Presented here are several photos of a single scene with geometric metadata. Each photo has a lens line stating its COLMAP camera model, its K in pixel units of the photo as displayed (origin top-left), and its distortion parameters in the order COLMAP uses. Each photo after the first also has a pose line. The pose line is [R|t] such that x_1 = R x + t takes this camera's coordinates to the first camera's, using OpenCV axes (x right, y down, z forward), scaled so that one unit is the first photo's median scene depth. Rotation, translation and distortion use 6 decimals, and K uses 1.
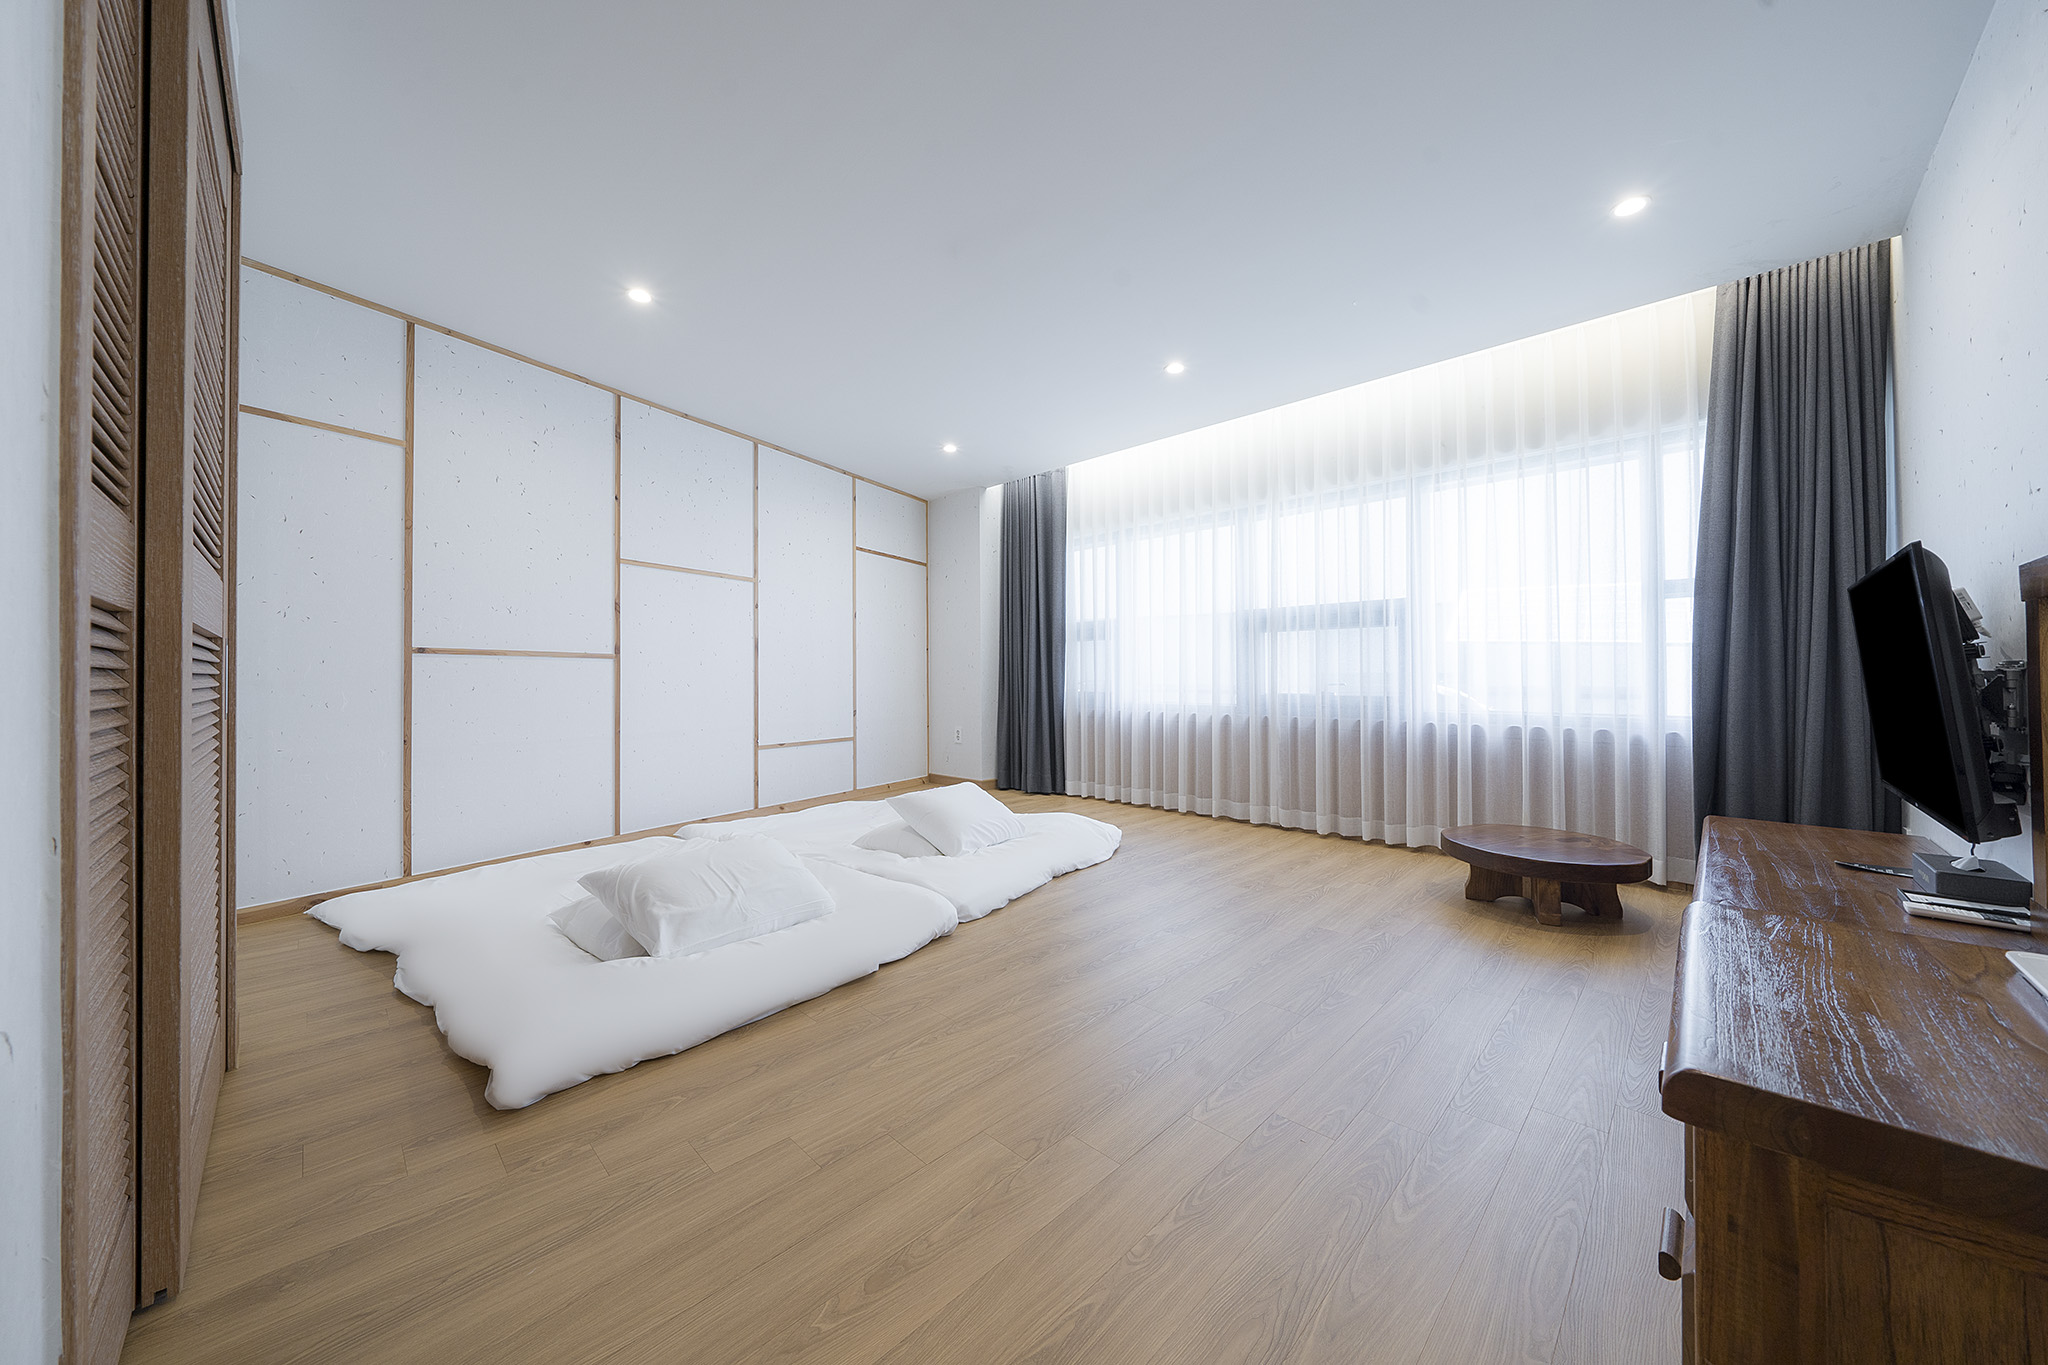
lens RADIAL K [[717.6, 0, 1024.0], [0, 717.6, 682.5], [0, 0, 1]] dist [-0.007257, -0.000018]
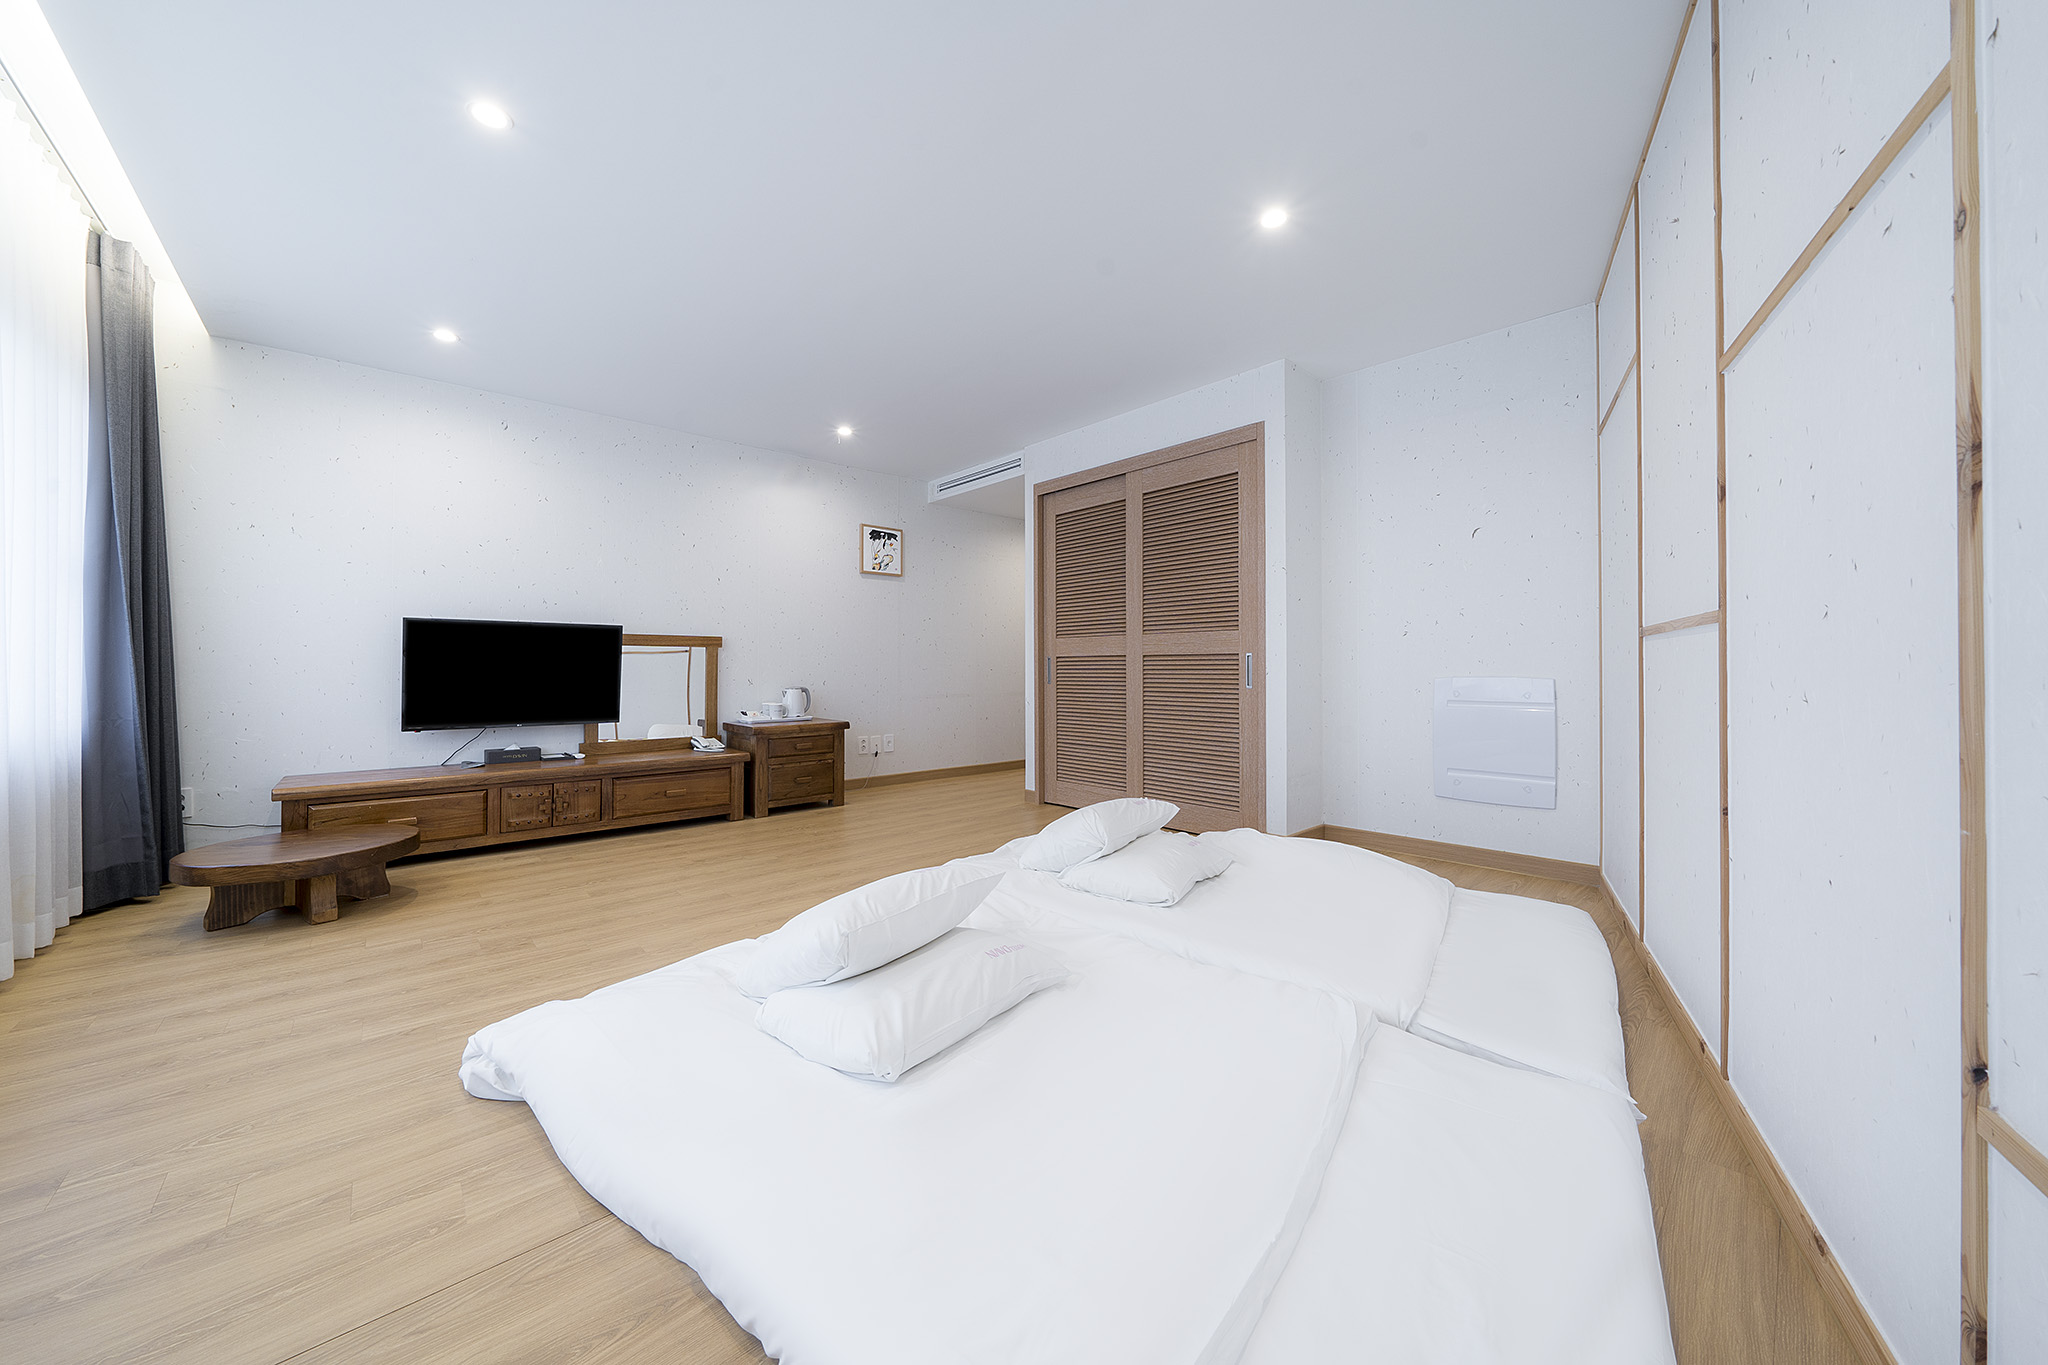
lens RADIAL K [[696.9, 0, 997.8], [0, 696.9, 664.2], [0, 0, 1]] dist [-0.001165, -0.000046]
pose [[-0.997274, -0.000383, 0.073791, -0.206376], [-0.000393, 1.000000, -0.000114, -0.010552], [-0.073791, -0.000143, -0.997274, 1.398273]]
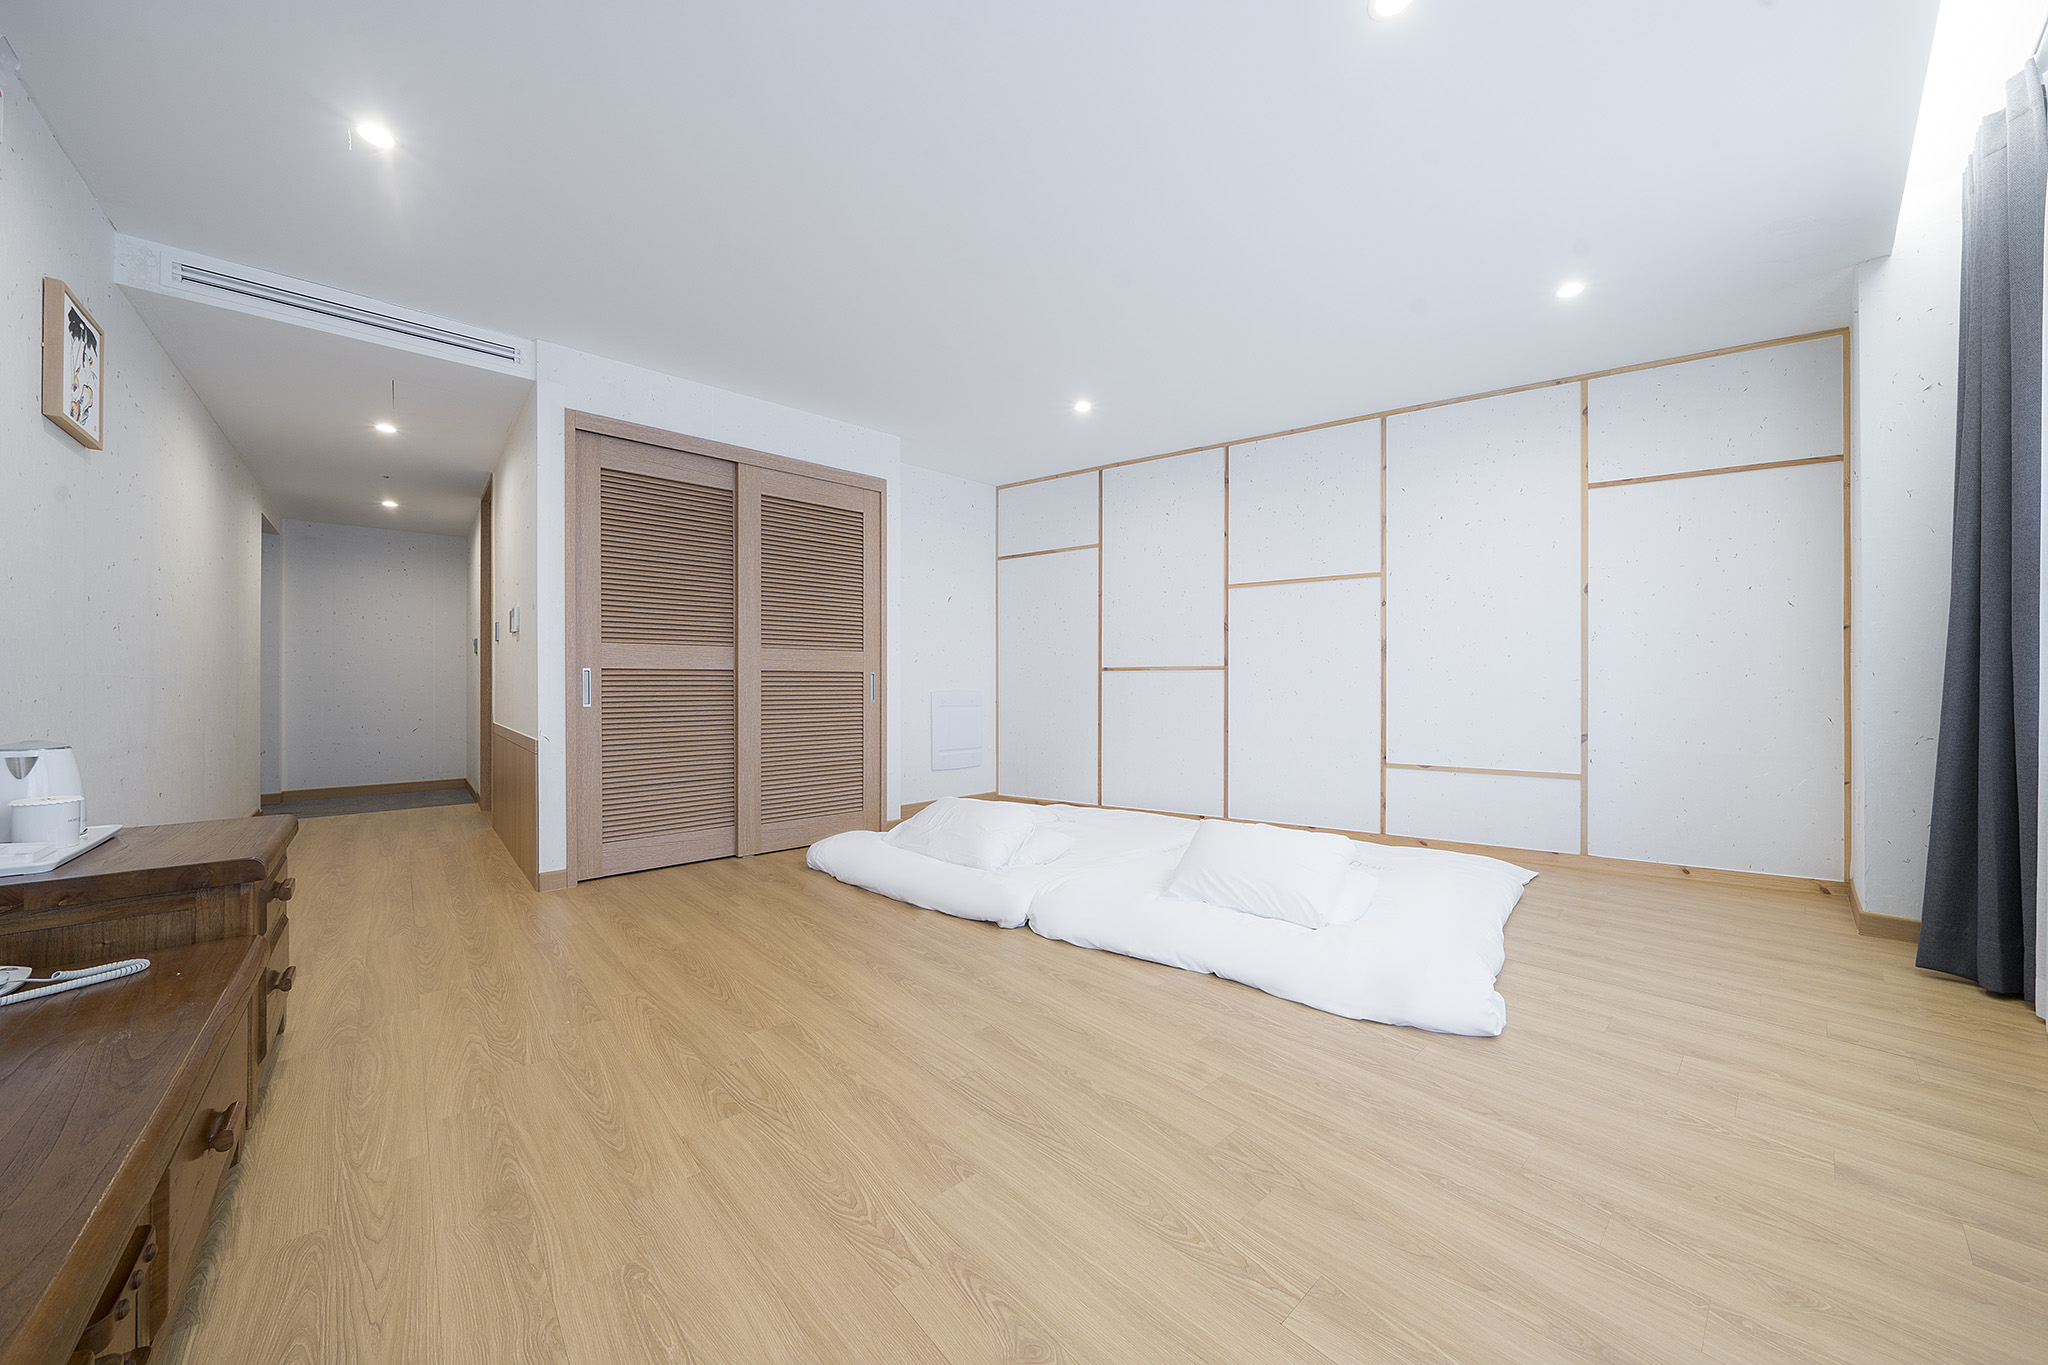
lens RADIAL K [[706.6, 0, 1006.0], [0, 706.6, 688.4], [0, 0, 1]] dist [-0.006774, -0.000058]
pose [[-0.084698, 0.001741, -0.996405, 0.625259], [-0.004257, 0.999989, 0.002109, -0.002769], [0.996398, 0.004421, -0.084690, 0.732606]]
